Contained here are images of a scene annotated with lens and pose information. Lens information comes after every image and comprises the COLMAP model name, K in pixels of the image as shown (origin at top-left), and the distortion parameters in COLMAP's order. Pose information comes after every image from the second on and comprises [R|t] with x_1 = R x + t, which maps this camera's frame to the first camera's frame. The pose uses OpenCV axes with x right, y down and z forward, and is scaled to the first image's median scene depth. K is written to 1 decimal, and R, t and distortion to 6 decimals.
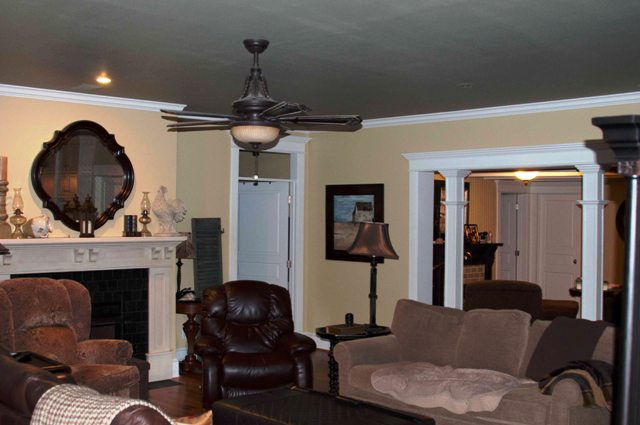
lens RADIAL K [[780.0, 0, 320.0], [0, 780.0, 212.5], [0, 0, 1]] dist [-0.117932, 0.010874]
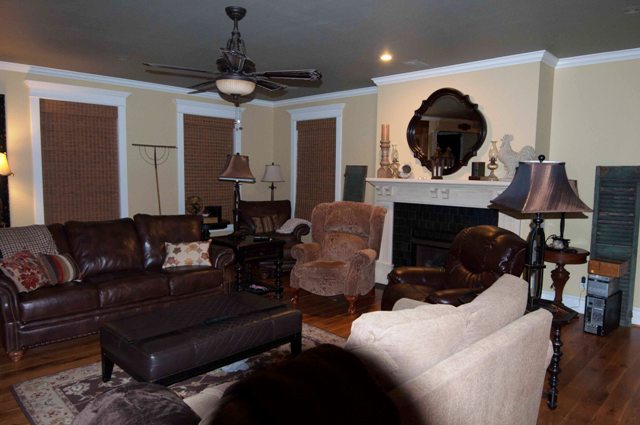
lens RADIAL K [[448.3, 0, 320.0], [0, 448.3, 212.5], [0, 0, 1]] dist [0.005266, -0.039657]
pose [[0.020517, 0.087063, -0.995992, 0.455891], [-0.012197, 0.996149, 0.086826, 0.024569], [0.999715, 0.010367, 0.021500, 0.786211]]
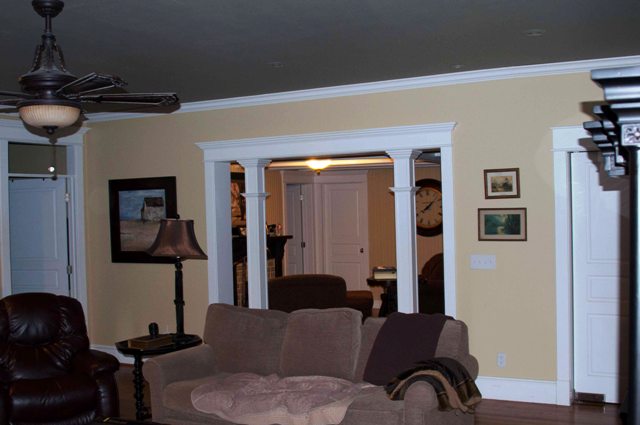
lens RADIAL K [[780.0, 0, 320.0], [0, 780.0, 212.5], [0, 0, 1]] dist [-0.117932, 0.010874]
pose [[0.952608, -0.037449, 0.301888, -0.042172], [0.035304, 0.999298, 0.012561, -0.000166], [-0.302146, -0.001308, 0.953261, 0.106211]]
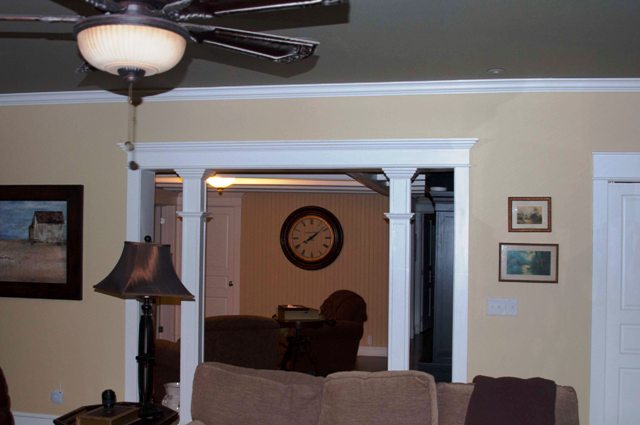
lens RADIAL K [[780.0, 0, 320.0], [0, 780.0, 212.5], [0, 0, 1]] dist [-0.117932, 0.010874]
pose [[0.821611, 0.017757, 0.569772, -0.173039], [-0.006993, 0.999753, -0.021073, 0.000578], [-0.570006, 0.013330, 0.821533, 0.402571]]
